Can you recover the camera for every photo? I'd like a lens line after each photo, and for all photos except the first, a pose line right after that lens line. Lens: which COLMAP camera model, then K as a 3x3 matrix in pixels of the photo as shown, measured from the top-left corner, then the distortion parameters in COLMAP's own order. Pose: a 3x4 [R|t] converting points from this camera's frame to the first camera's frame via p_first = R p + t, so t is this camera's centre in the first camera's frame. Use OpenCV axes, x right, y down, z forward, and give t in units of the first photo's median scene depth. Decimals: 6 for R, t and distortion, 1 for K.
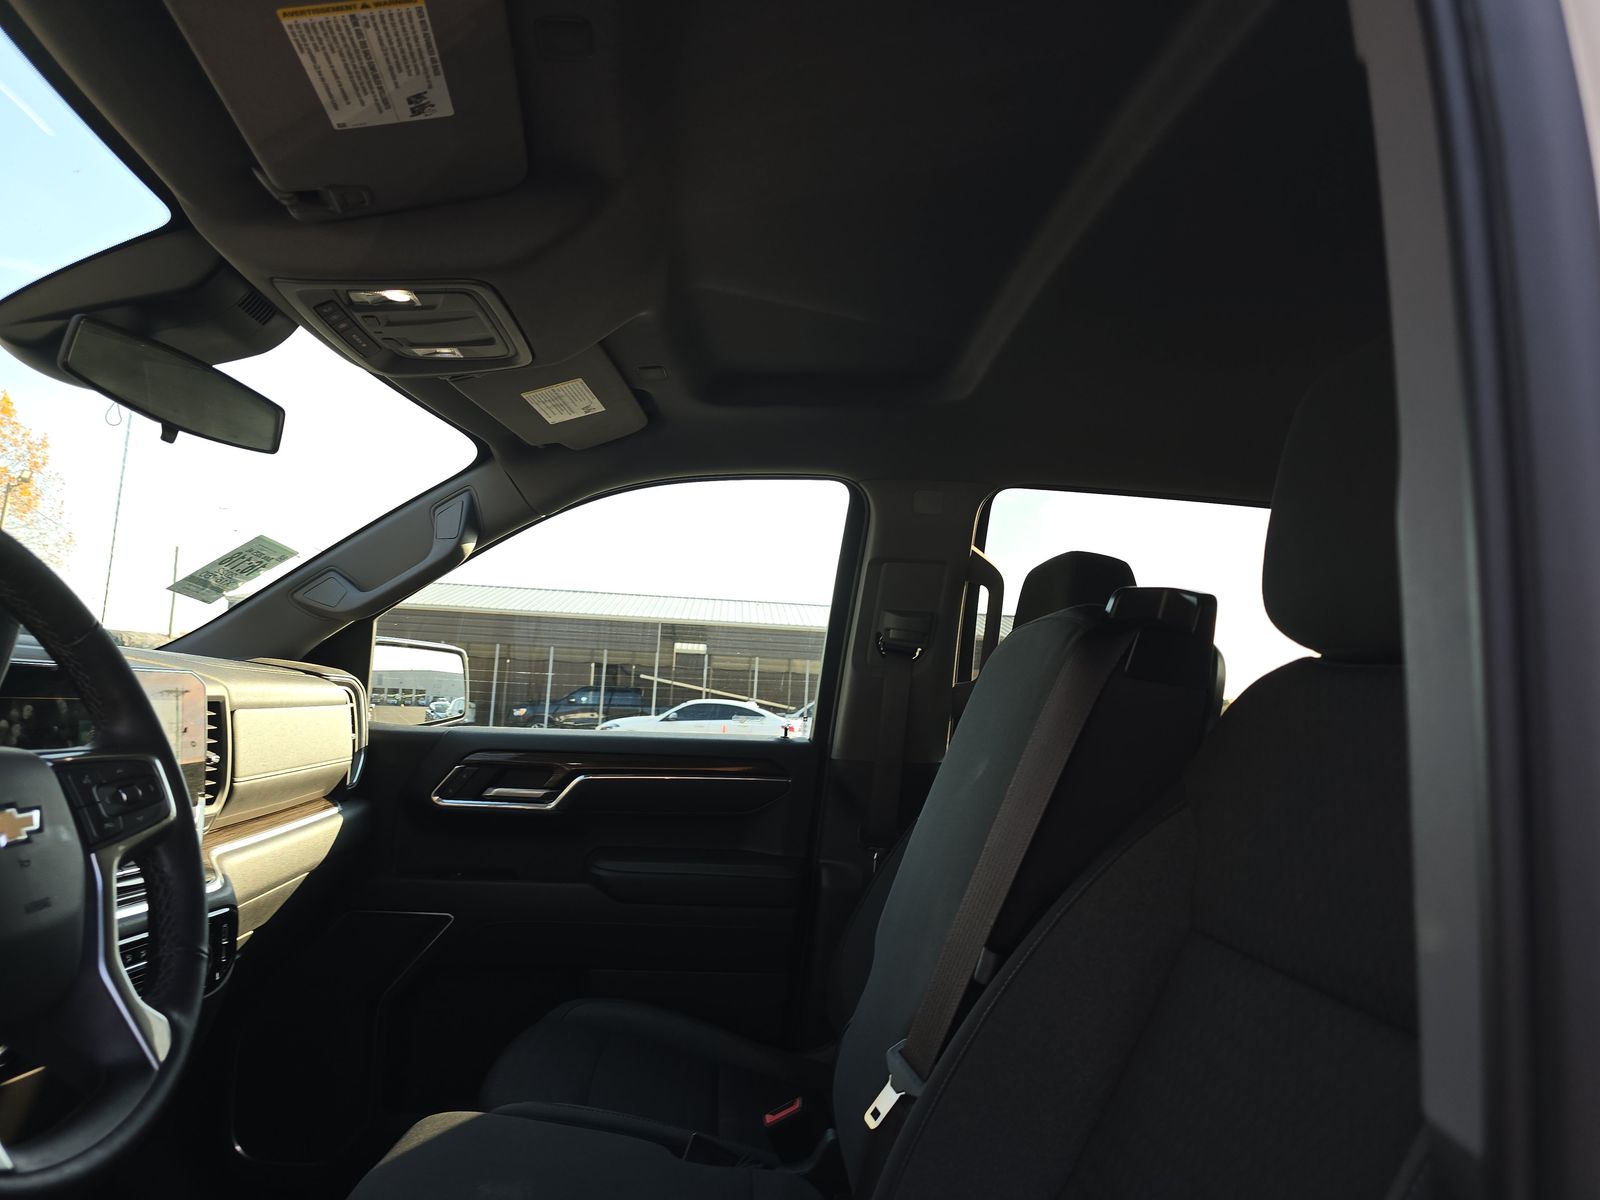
lens RADIAL K [[1077.6, 0, 796.7], [0, 1077.6, 595.3], [0, 0, 1]] dist [0.048176, -0.001164]
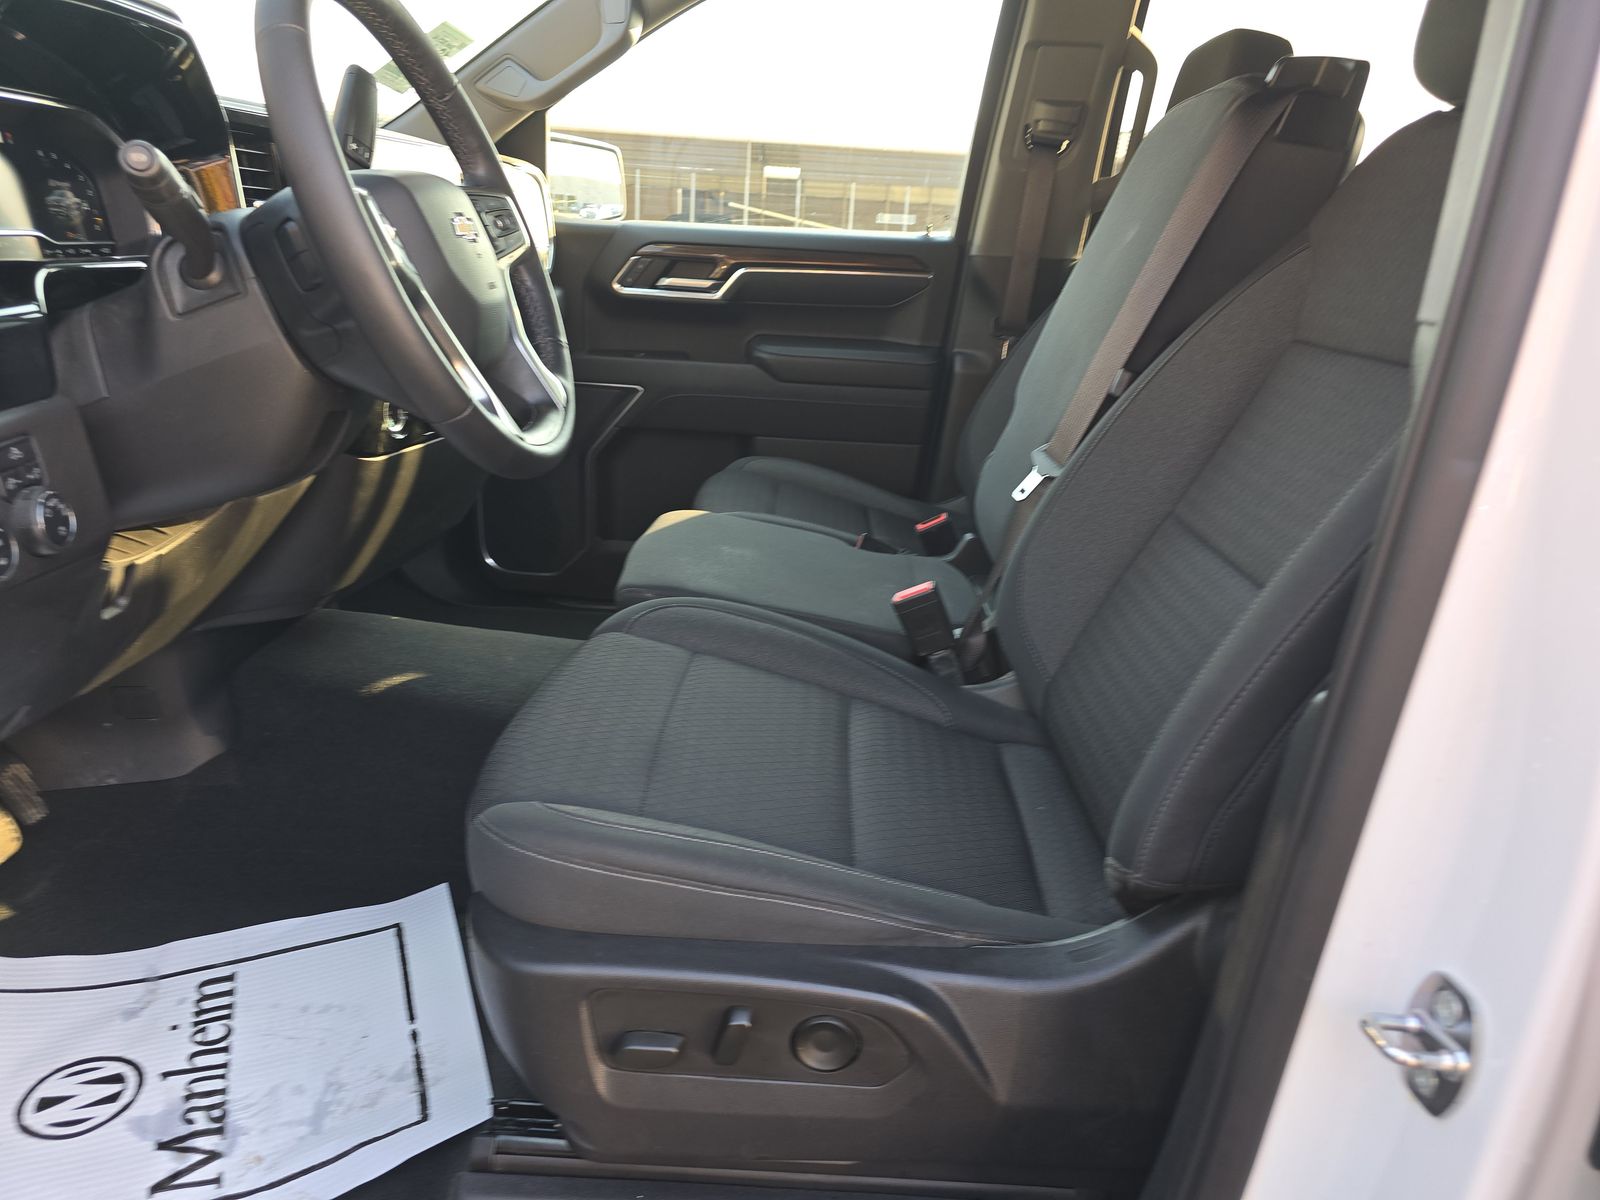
lens RADIAL K [[1068.9, 0, 792.6], [0, 1068.9, 606.8], [0, 0, 1]] dist [0.037033, -0.036623]
pose [[0.995774, 0.035602, -0.084655, -0.046490], [0.003312, 0.907279, 0.420516, 0.021148], [0.091777, -0.419020, 0.903327, -0.144996]]
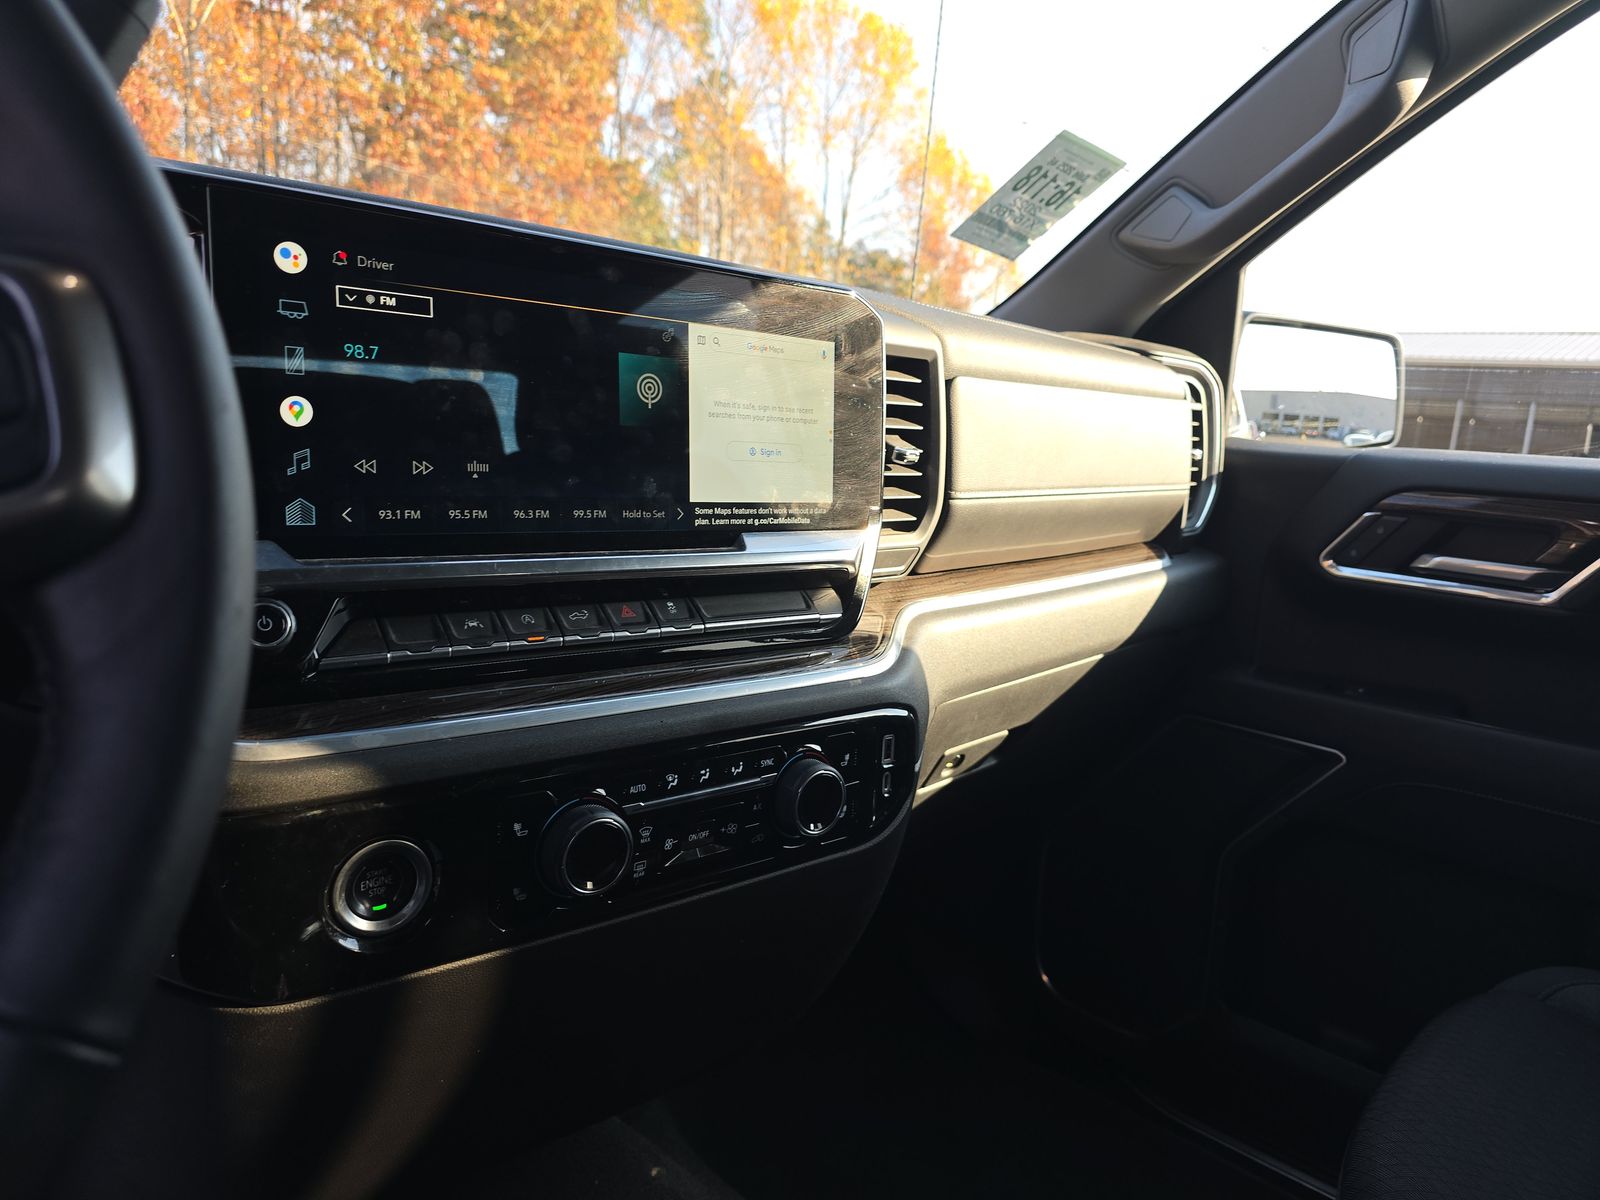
lens RADIAL K [[1101.9, 0, 800.0], [0, 1101.9, 600.0], [0, 0, 1]] dist [0.013746, -0.010646]
pose [[0.702510, 0.116923, -0.702003, -0.109949], [0.040727, 0.978190, 0.203680, 0.073558], [0.710507, -0.171678, 0.682427, 0.387737]]
